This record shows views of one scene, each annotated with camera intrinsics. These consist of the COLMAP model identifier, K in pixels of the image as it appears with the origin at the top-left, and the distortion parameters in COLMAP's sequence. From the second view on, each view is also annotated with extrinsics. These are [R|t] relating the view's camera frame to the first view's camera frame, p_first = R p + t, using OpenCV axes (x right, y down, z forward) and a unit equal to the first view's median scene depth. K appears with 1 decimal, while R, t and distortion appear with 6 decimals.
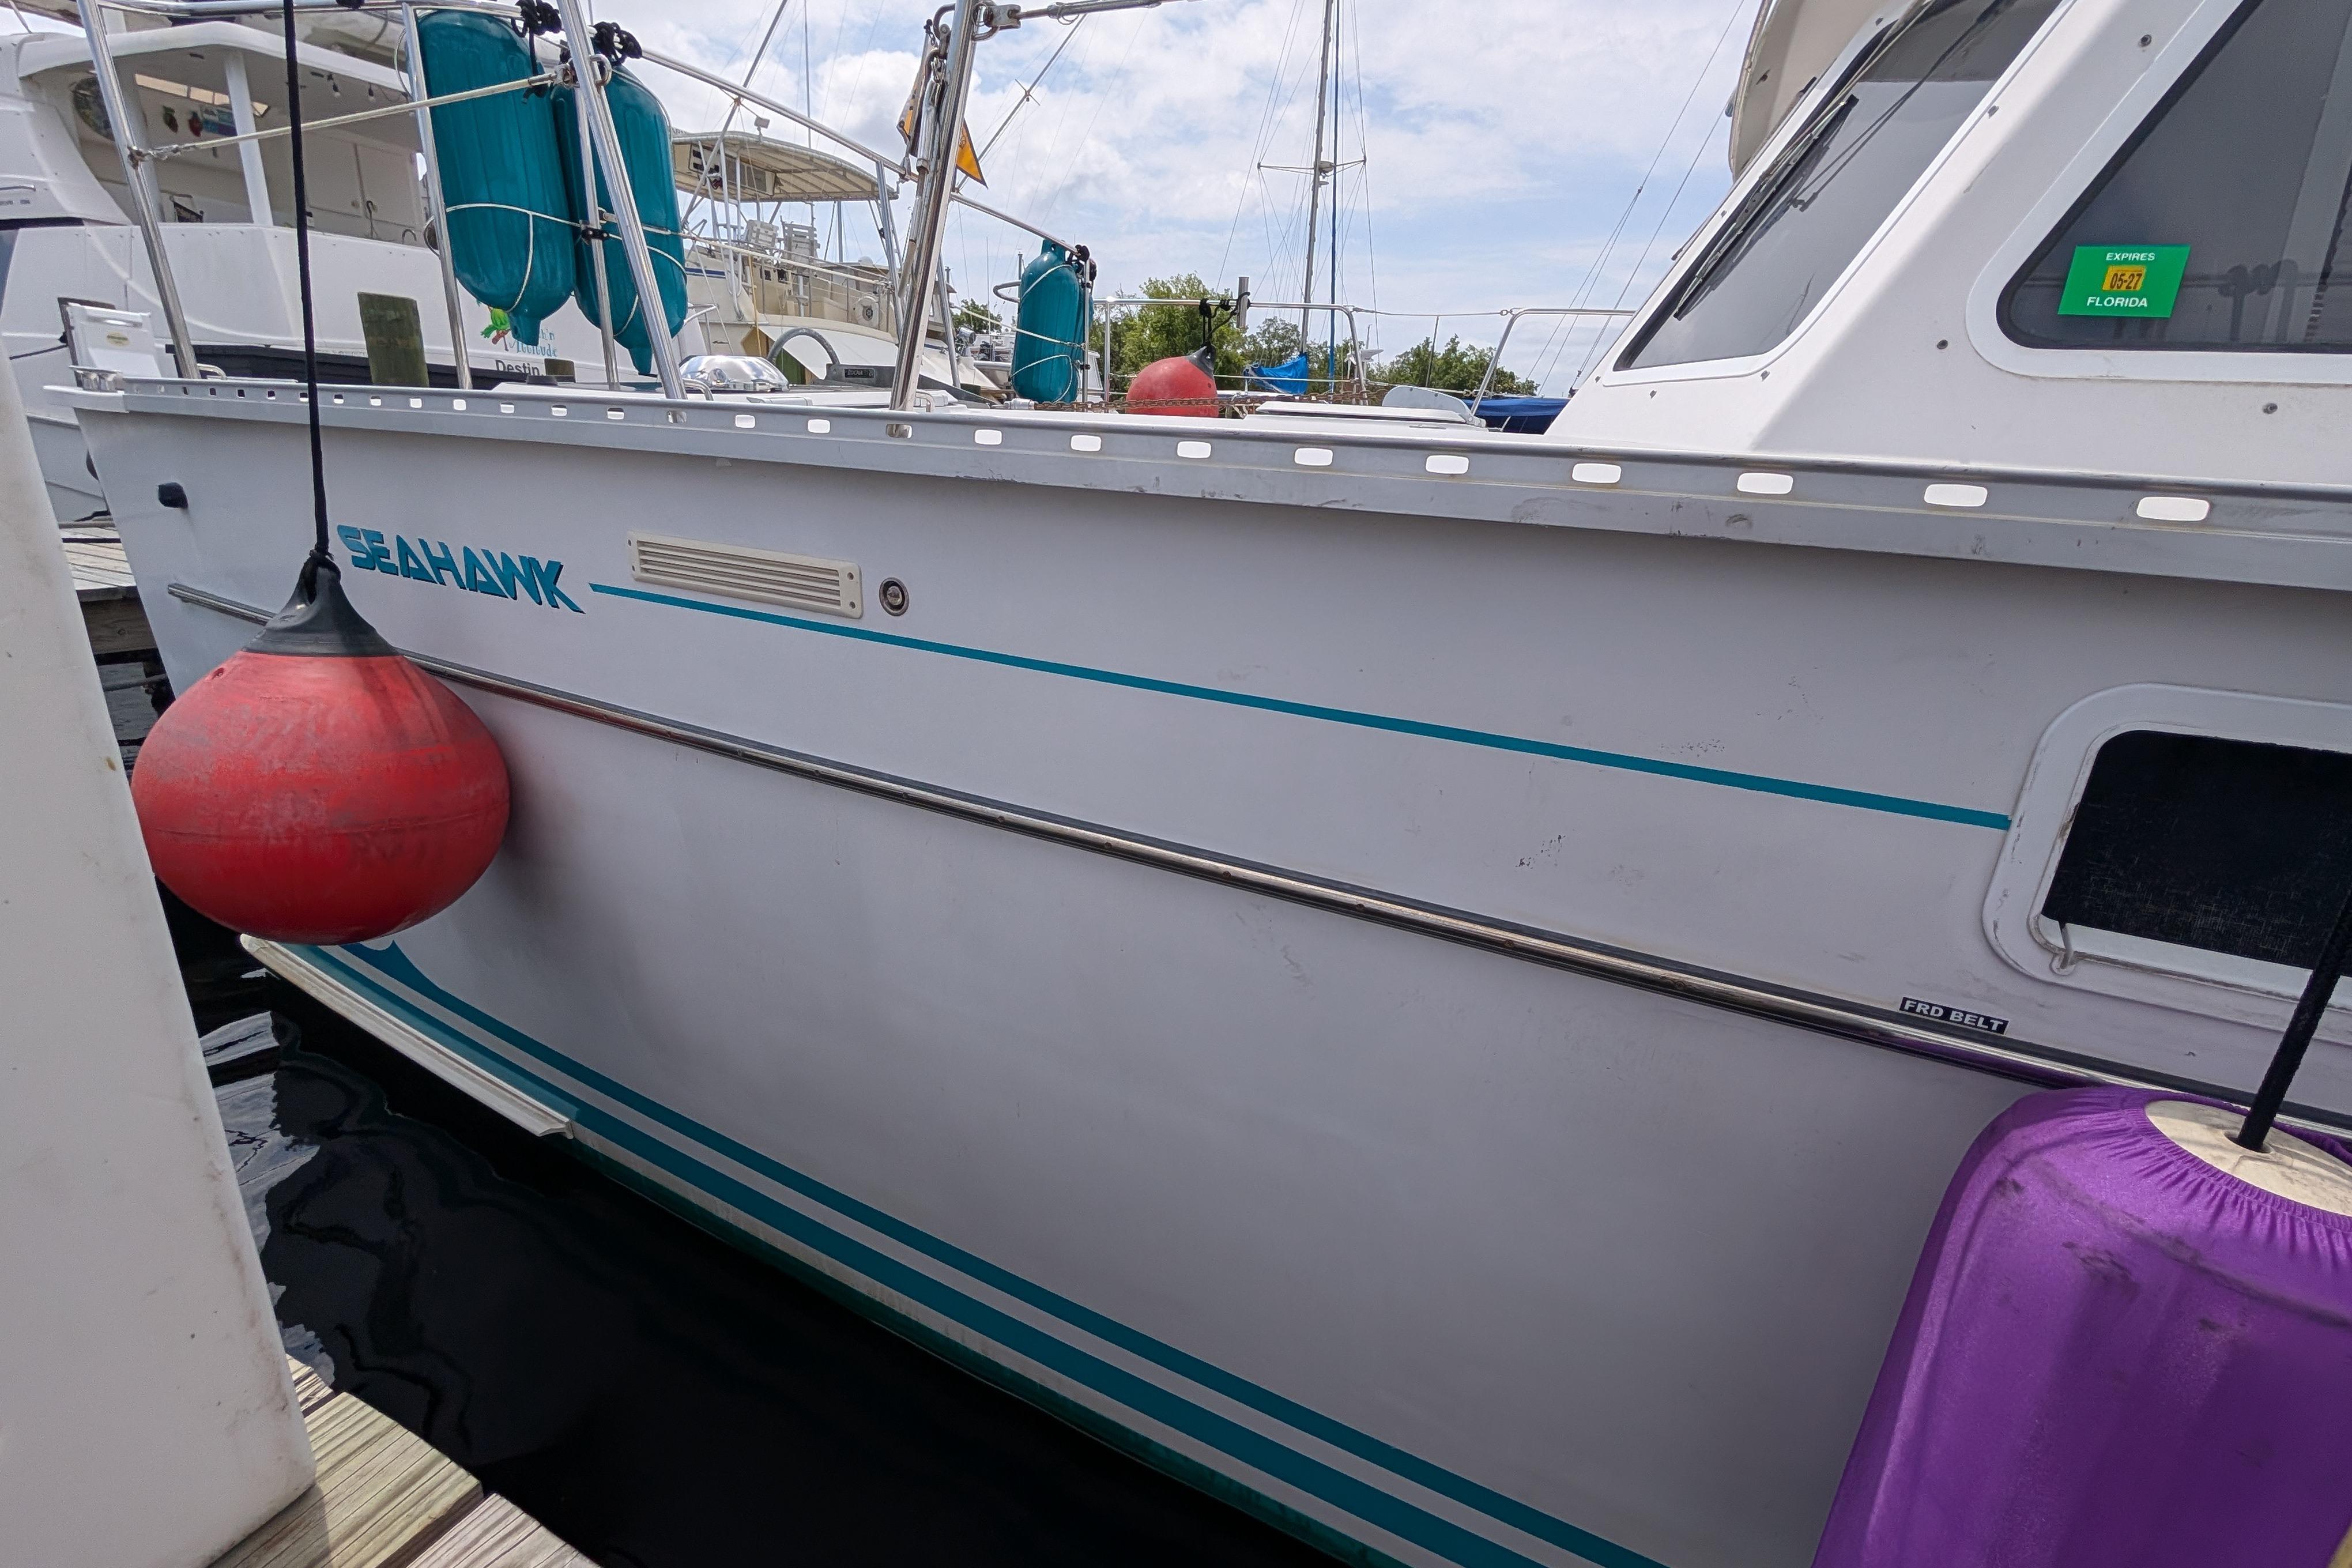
lens RADIAL K [[1059.7, 0, 1167.5], [0, 1059.7, 777.8], [0, 0, 1]] dist [0.014210, -0.000227]
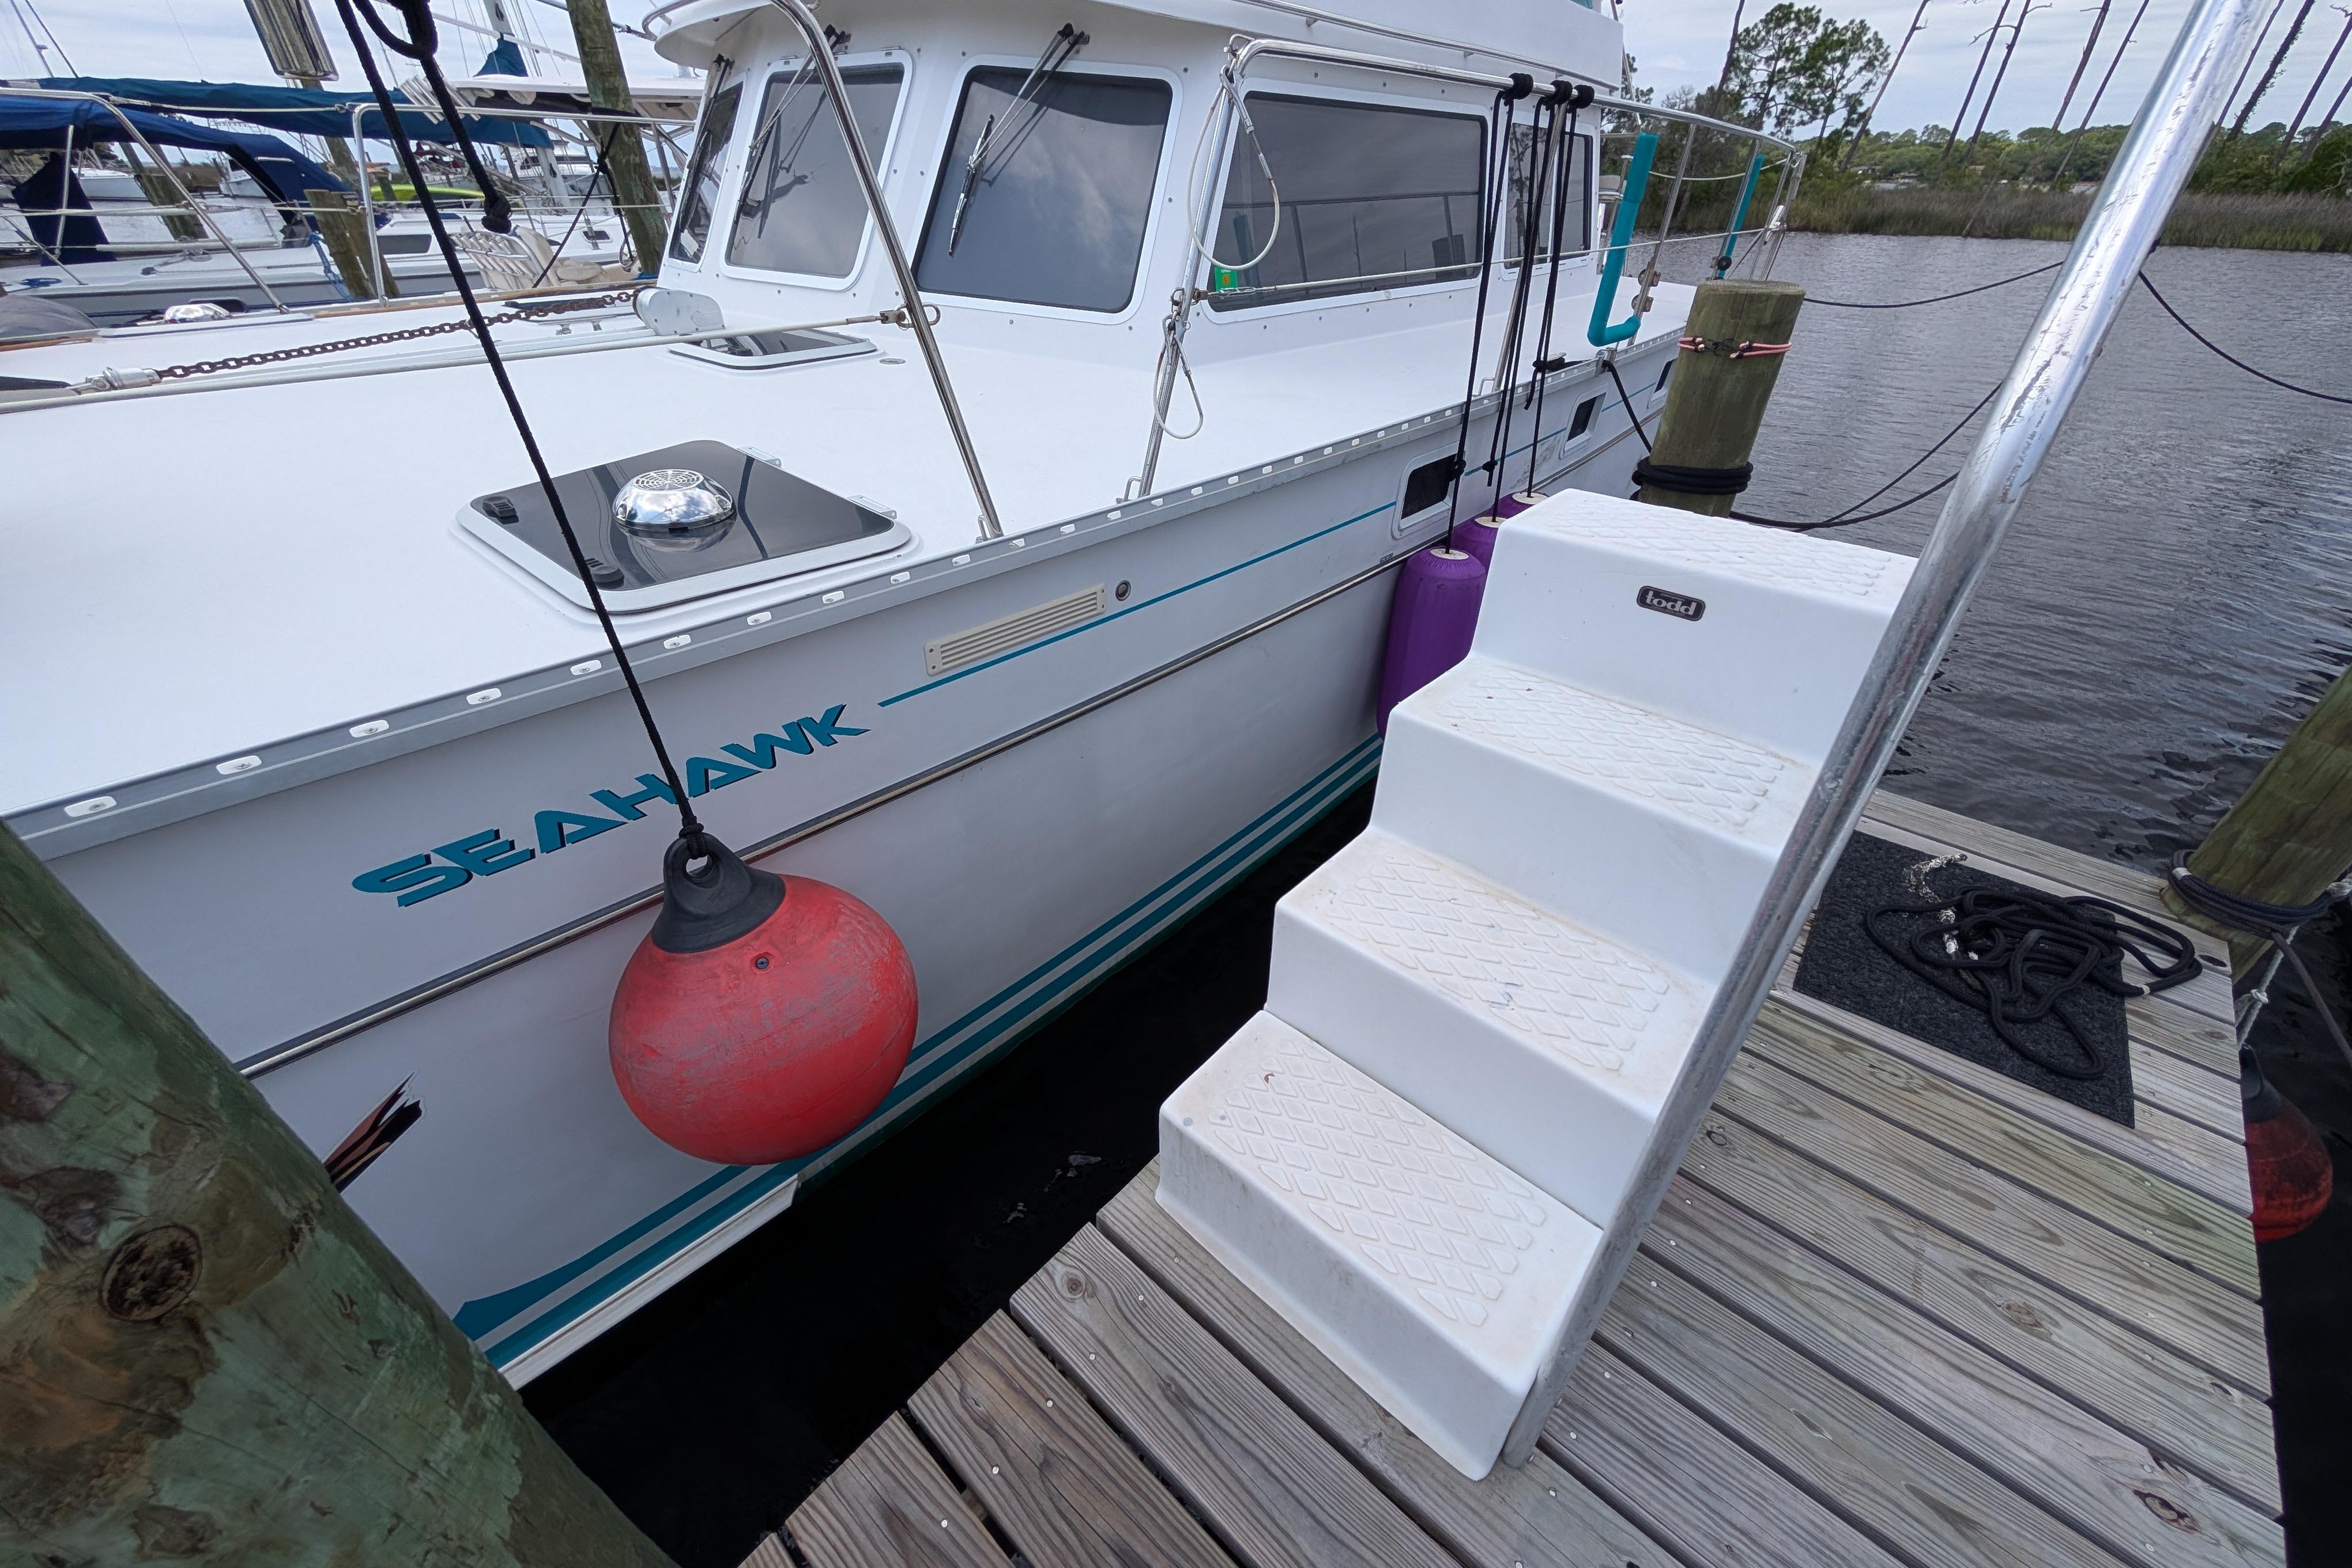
lens RADIAL K [[925.4, 0, 1176.0], [0, 925.4, 784.0], [0, 0, 1]] dist [0.012618, 0.000755]
pose [[0.256756, -0.570279, 0.780294, -1.239768], [0.323927, 0.811440, 0.486454, -0.477449], [-0.910576, 0.127858, 0.393070, 0.204189]]
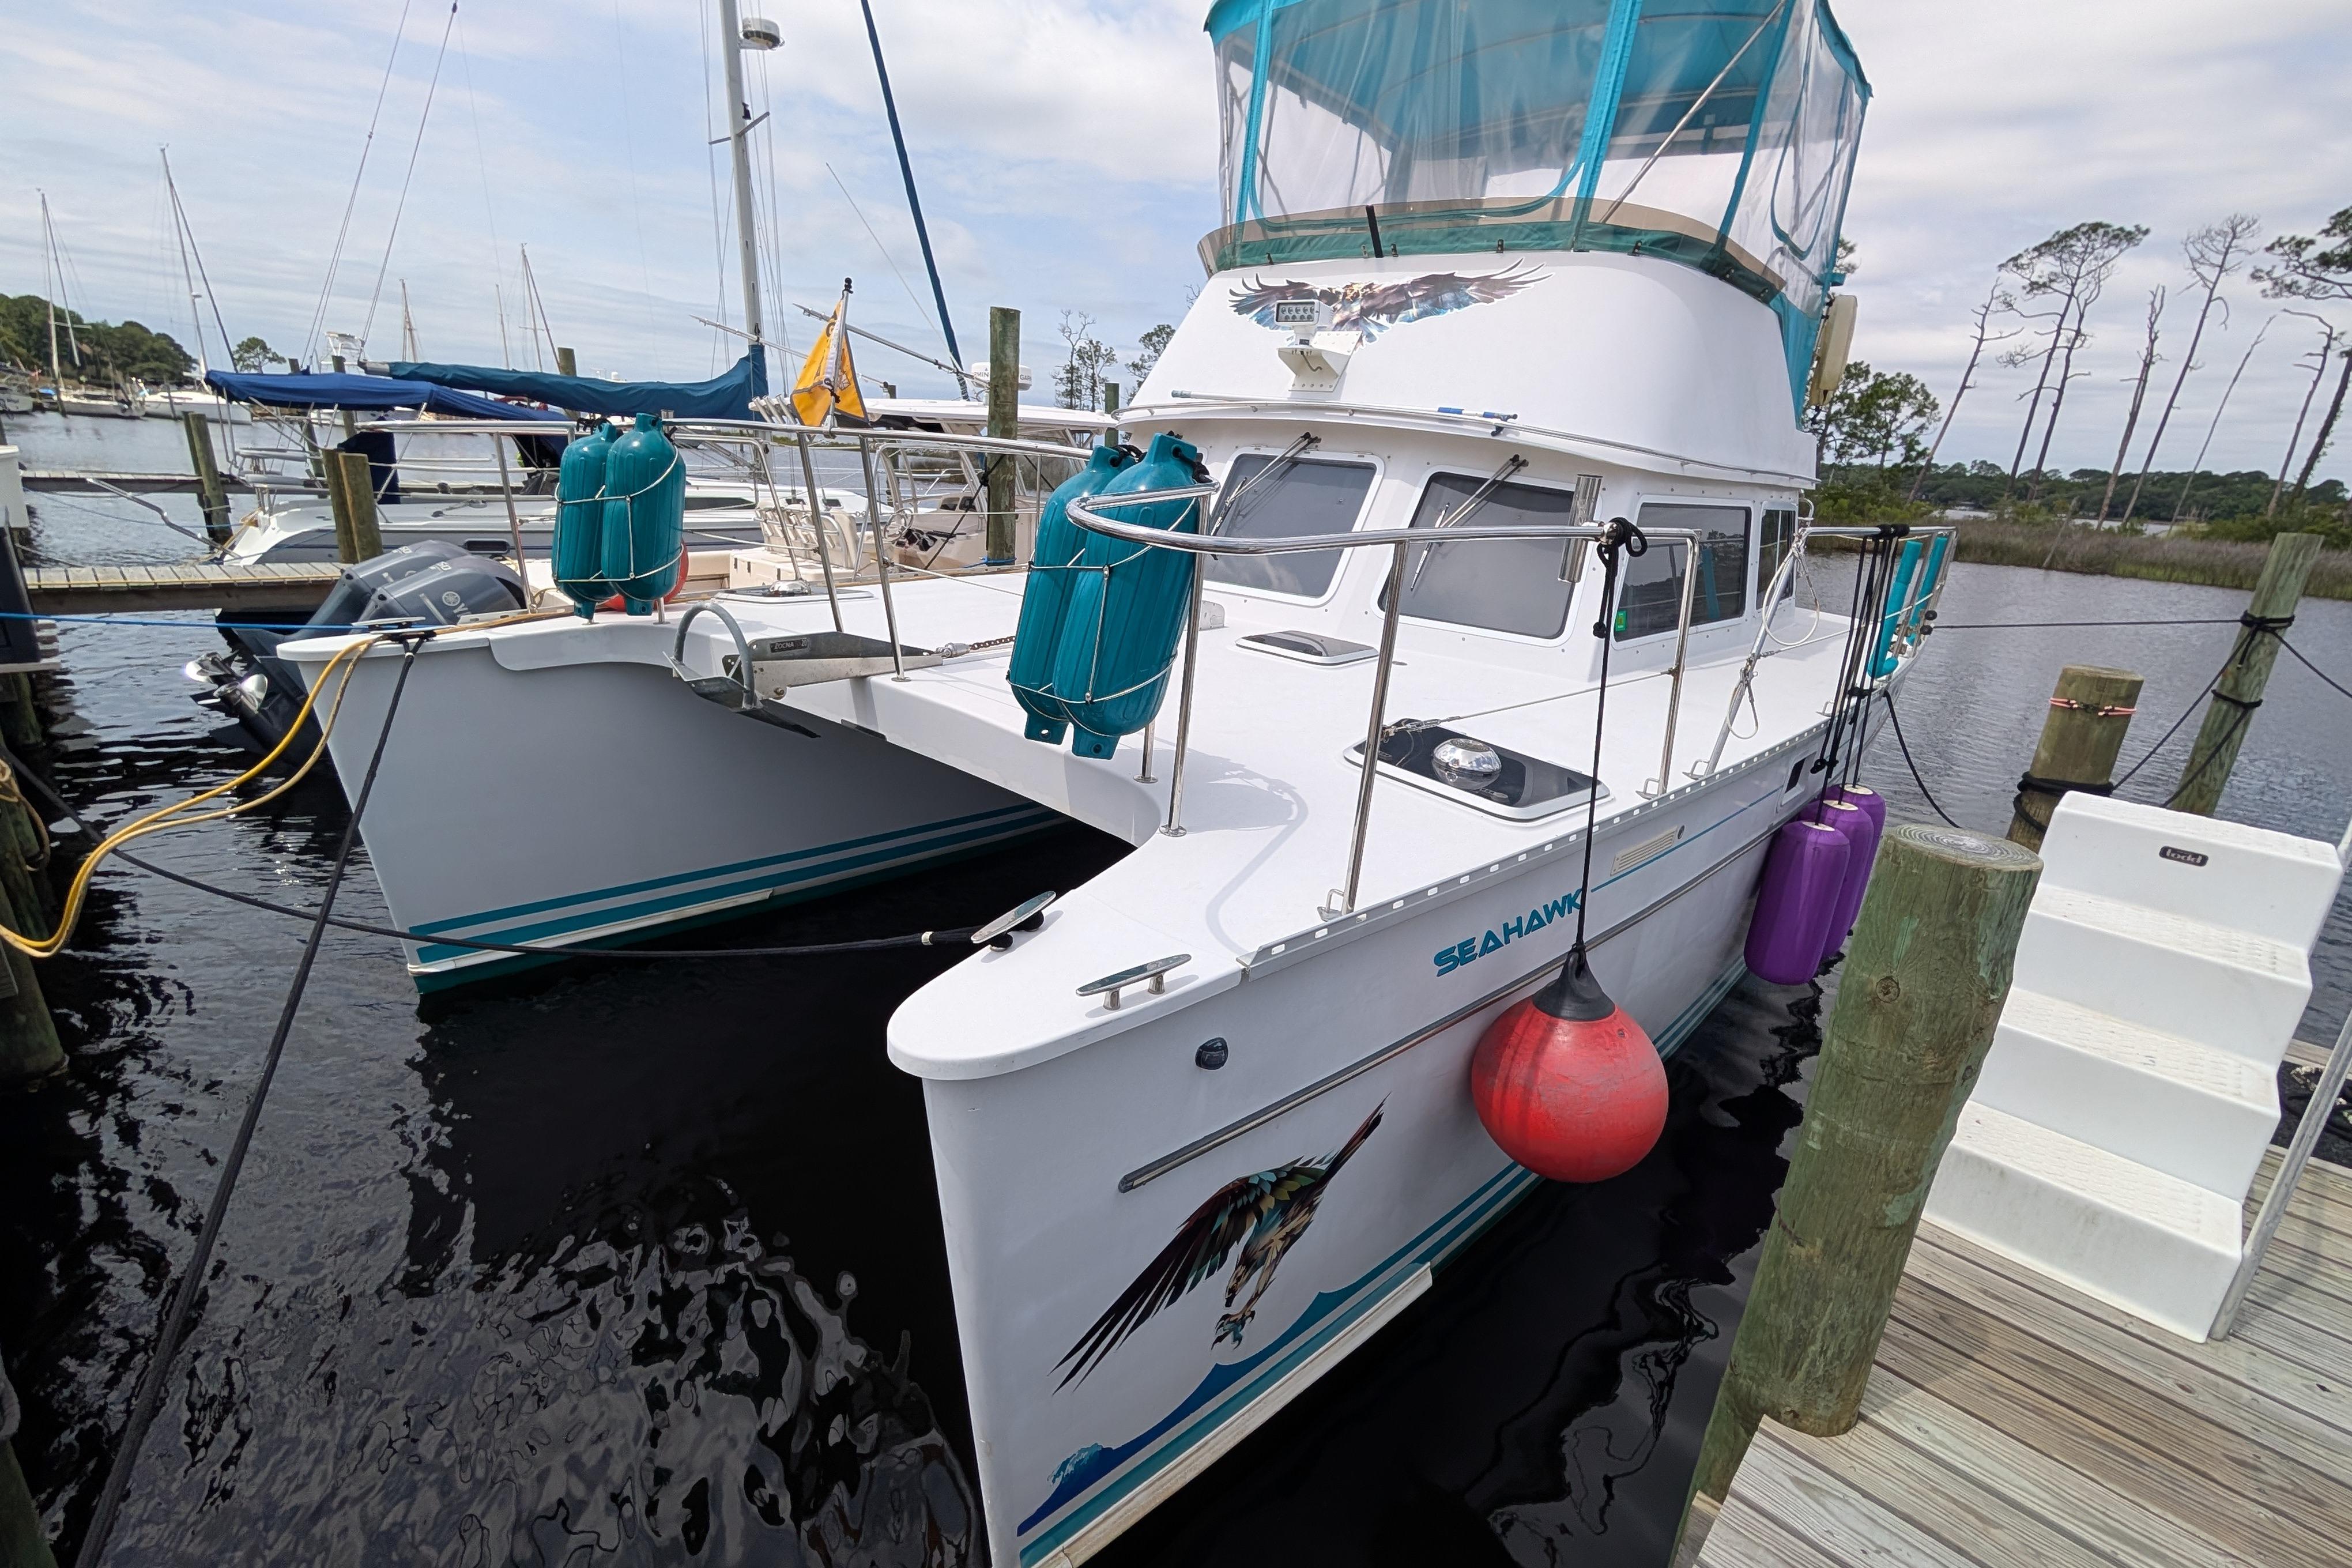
lens RADIAL K [[1059.7, 0, 1167.5], [0, 1059.7, 777.8], [0, 0, 1]] dist [0.014210, -0.000227]
pose [[0.304485, -0.310152, 0.900608, -2.260656], [0.265225, 0.935717, 0.232573, -0.950314], [-0.914847, 0.168049, 0.367172, 0.854879]]
